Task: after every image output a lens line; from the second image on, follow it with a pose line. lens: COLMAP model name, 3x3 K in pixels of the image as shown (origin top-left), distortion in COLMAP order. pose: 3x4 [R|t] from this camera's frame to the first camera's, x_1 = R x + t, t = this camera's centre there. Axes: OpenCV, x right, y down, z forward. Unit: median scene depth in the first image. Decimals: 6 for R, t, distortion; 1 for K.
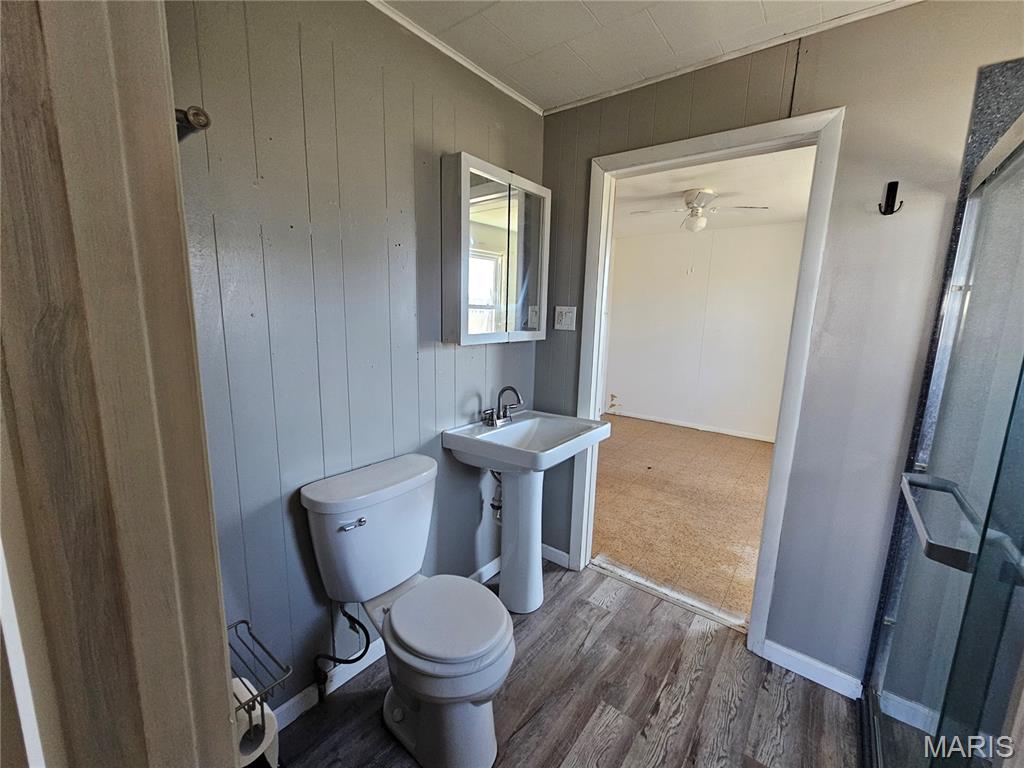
lens RADIAL K [[417.5, 0, 514.4], [0, 417.5, 385.8], [0, 0, 1]] dist [-0.000063, -0.000101]
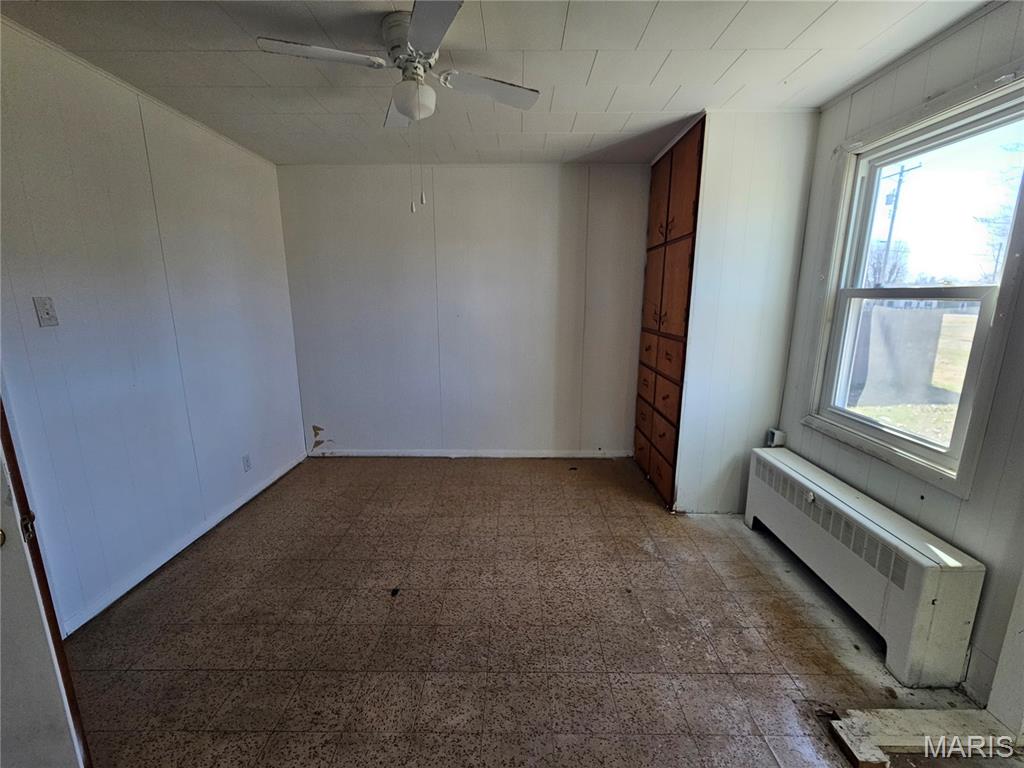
lens RADIAL K [[417.1, 0, 516.7], [0, 417.1, 380.5], [0, 0, 1]] dist [-0.000384, -0.000170]
pose [[0.791556, -0.147734, 0.592970, 0.170781], [0.126985, 0.988922, 0.076870, -0.085105], [-0.597757, 0.014451, 0.801547, 0.477999]]
